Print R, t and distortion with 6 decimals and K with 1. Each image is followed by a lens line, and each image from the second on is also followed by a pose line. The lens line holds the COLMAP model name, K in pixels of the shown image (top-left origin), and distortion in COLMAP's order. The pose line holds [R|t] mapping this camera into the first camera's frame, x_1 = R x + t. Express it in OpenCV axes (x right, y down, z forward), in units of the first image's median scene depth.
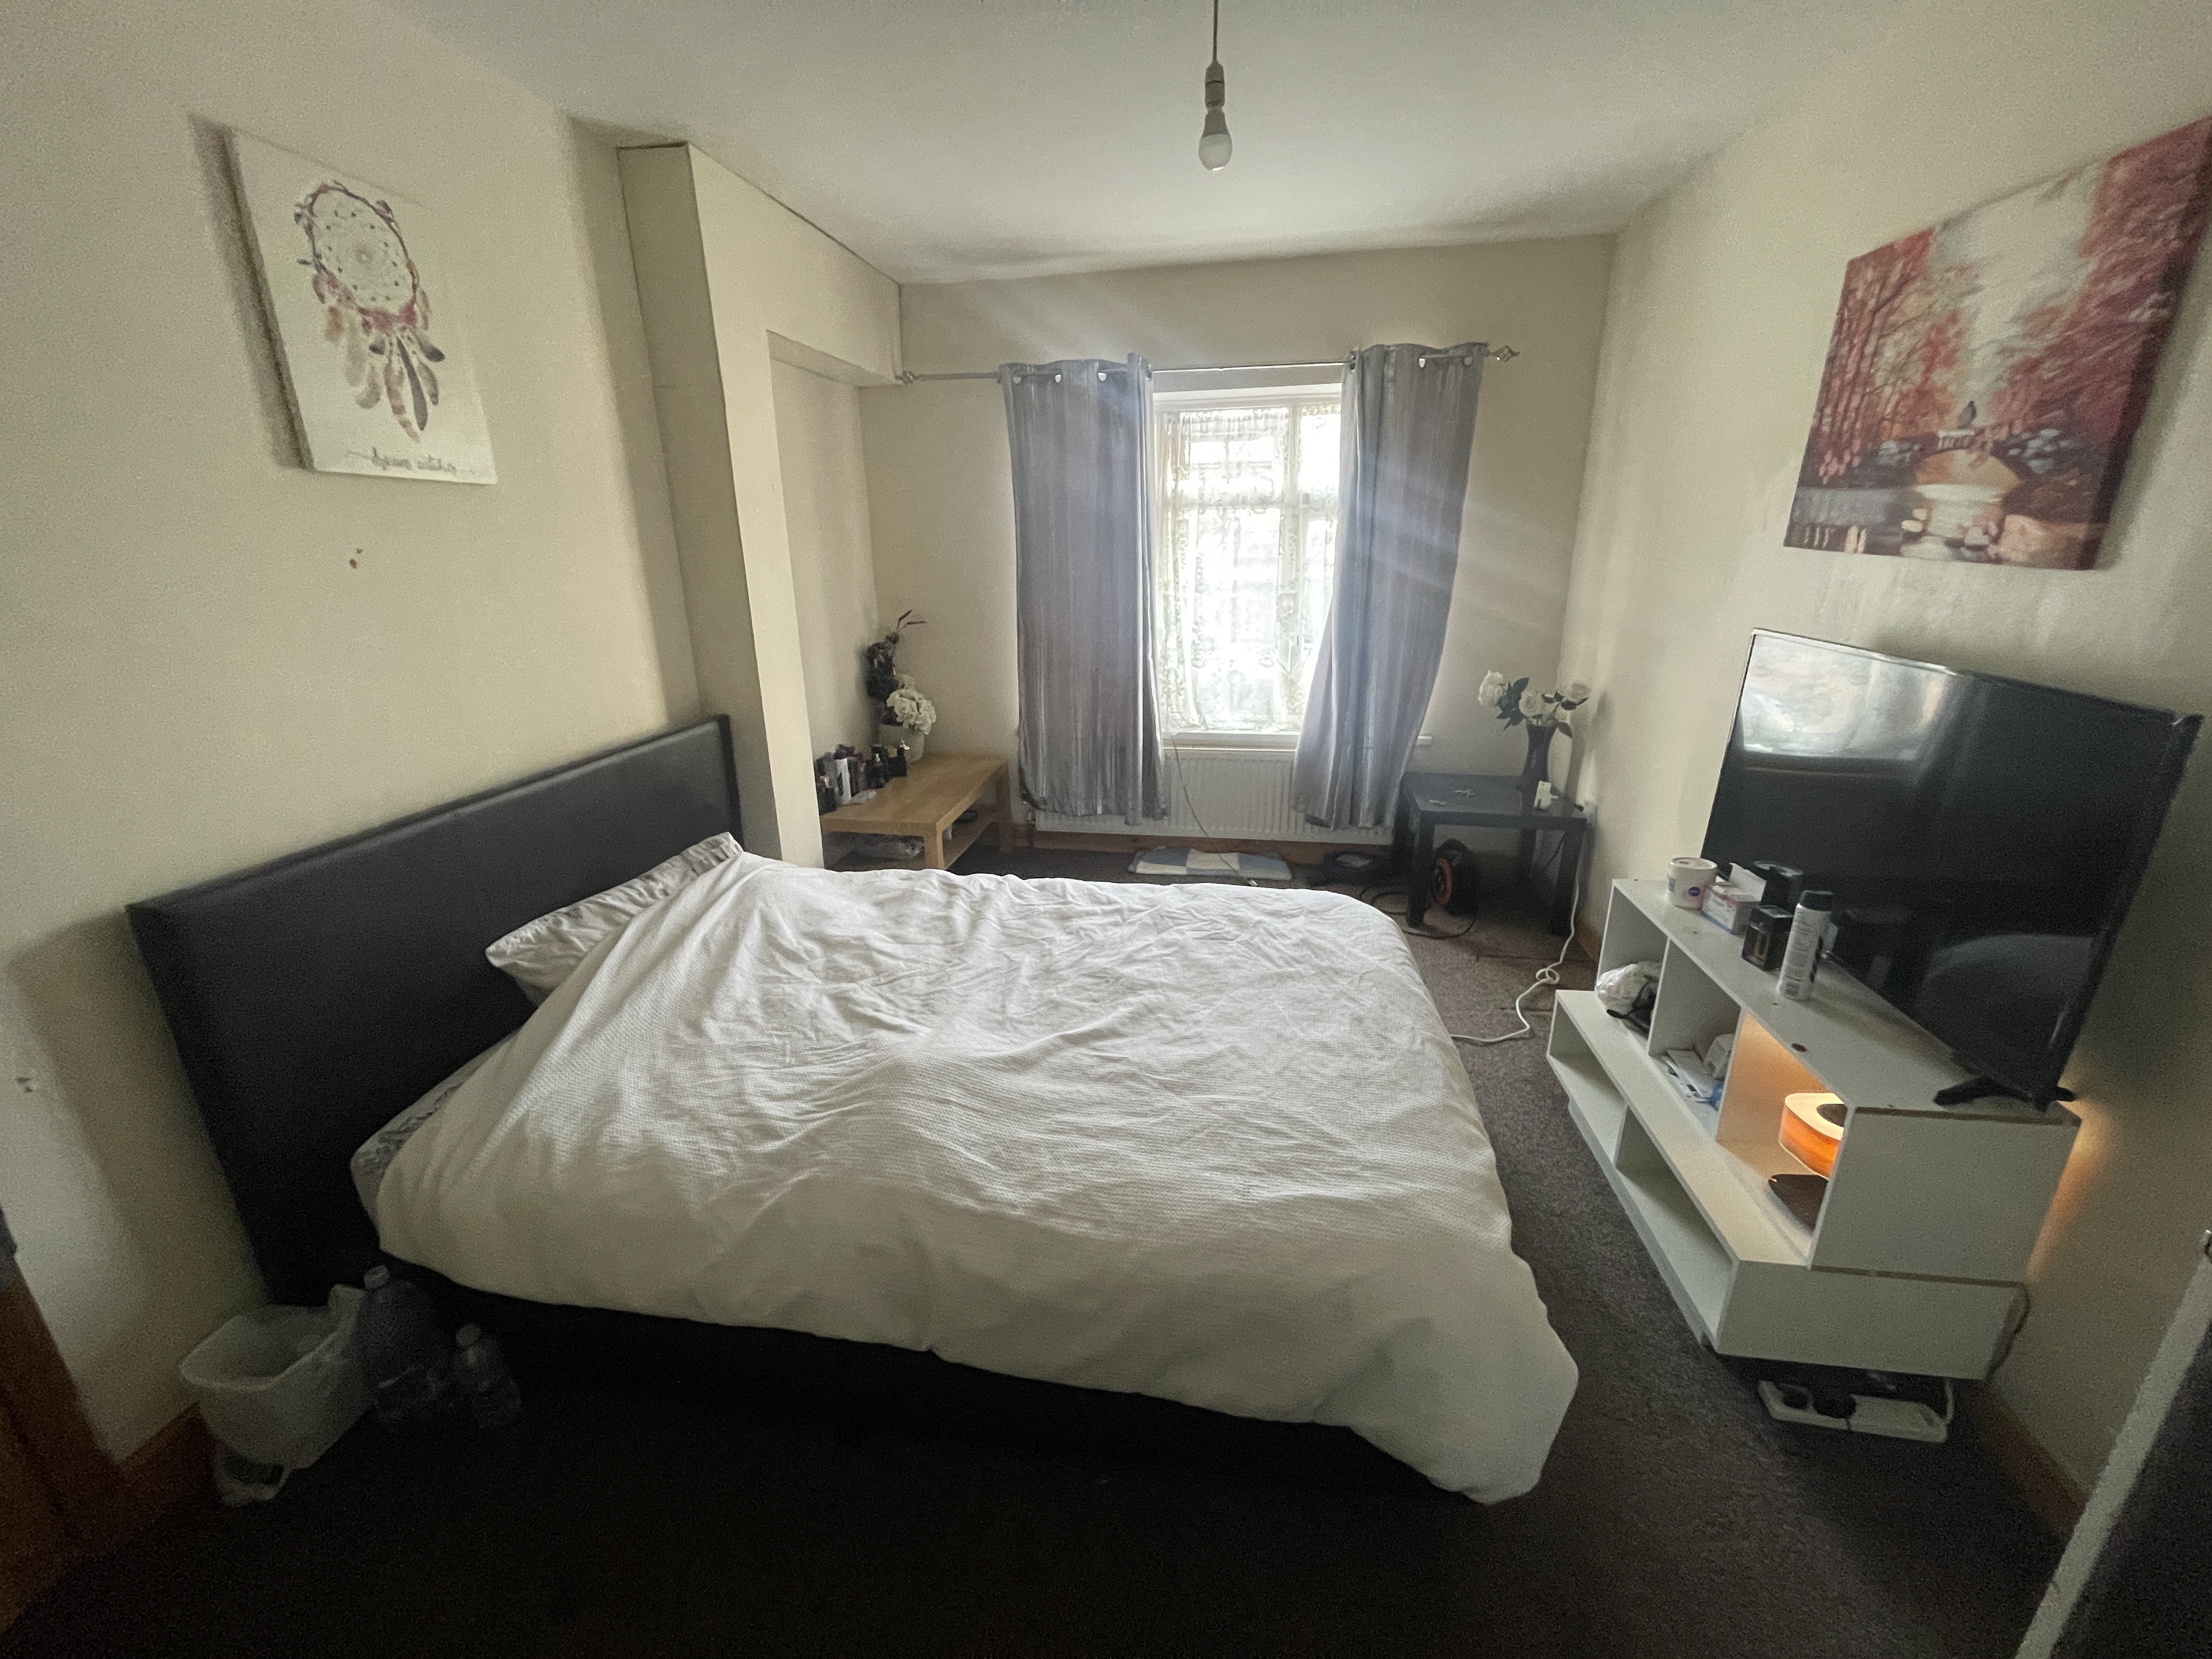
lens RADIAL K [[893.2, 0, 1093.0], [0, 893.2, 825.4], [0, 0, 1]] dist [0.001768, -0.000375]
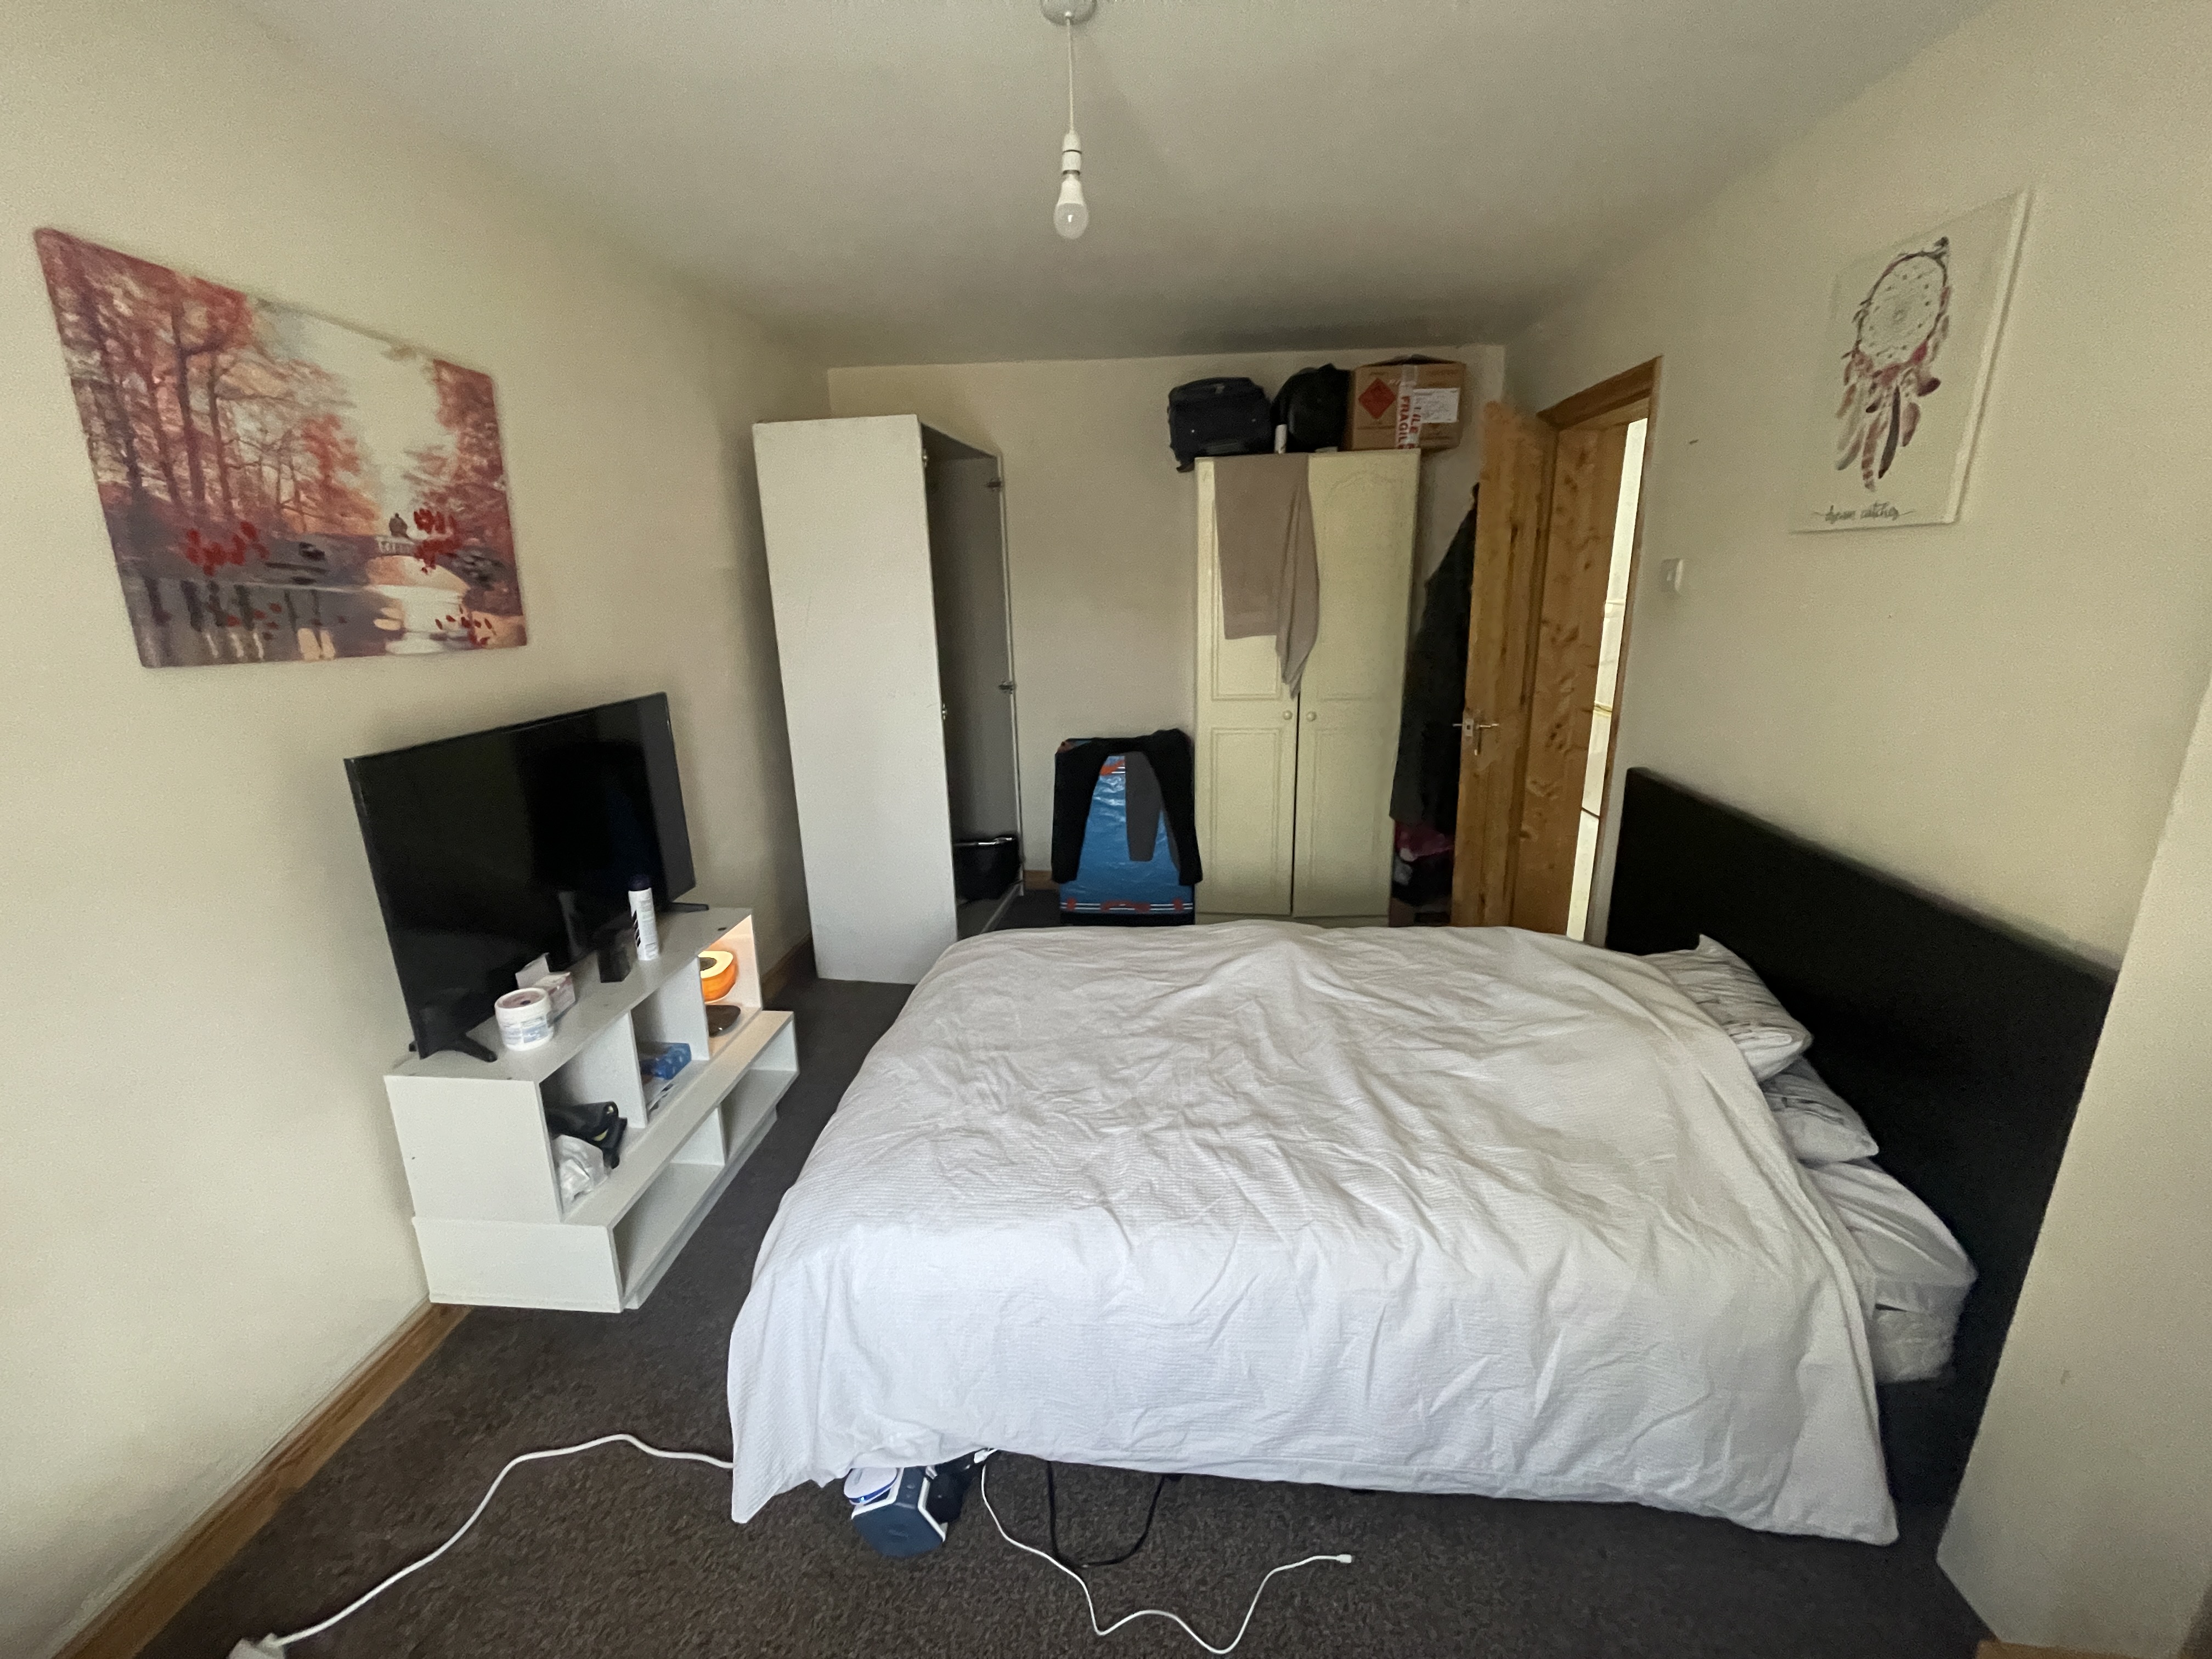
lens RADIAL K [[893.2, 0, 1096.2], [0, 893.2, 825.6], [0, 0, 1]] dist [0.001768, -0.000375]
pose [[-0.997090, 0.049498, -0.057974, 0.185098], [0.009484, 0.835154, 0.549934, -0.684955], [0.075638, 0.547784, -0.833193, 2.003022]]
